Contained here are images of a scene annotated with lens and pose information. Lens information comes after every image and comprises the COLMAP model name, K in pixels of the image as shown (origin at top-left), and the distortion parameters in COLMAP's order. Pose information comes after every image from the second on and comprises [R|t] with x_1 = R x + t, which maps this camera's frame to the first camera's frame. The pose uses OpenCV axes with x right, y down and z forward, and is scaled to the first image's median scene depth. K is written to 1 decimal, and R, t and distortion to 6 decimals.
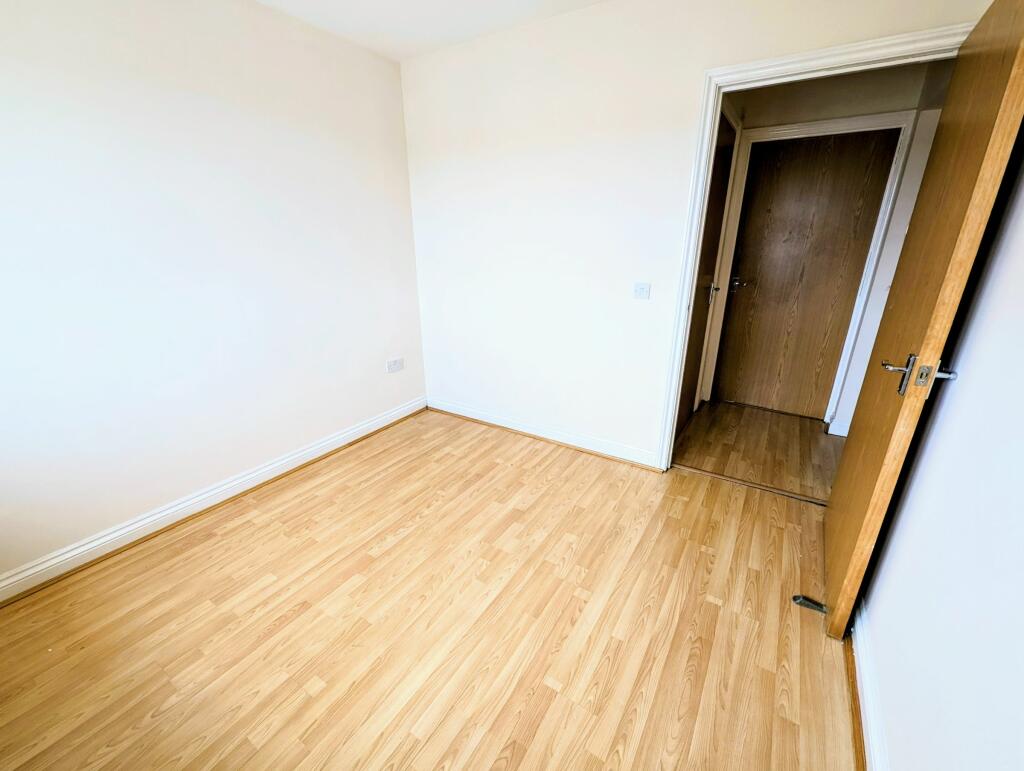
lens RADIAL K [[420.8, 0, 514.9], [0, 420.8, 386.9], [0, 0, 1]] dist [0.003083, -0.001886]
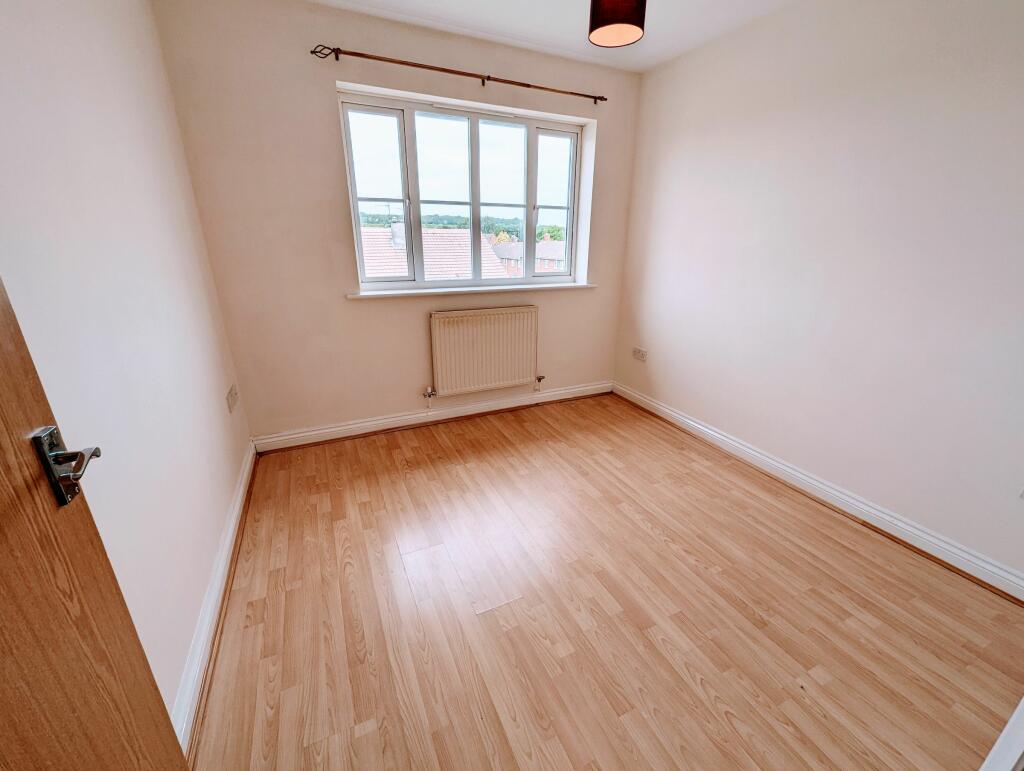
lens RADIAL K [[420.8, 0, 508.1], [0, 420.8, 382.5], [0, 0, 1]] dist [0.003083, -0.001886]
pose [[-0.537618, 0.272606, -0.797906, 0.634607], [-0.295101, 0.825616, 0.480908, -0.328414], [0.789862, 0.494007, -0.363420, 0.978898]]
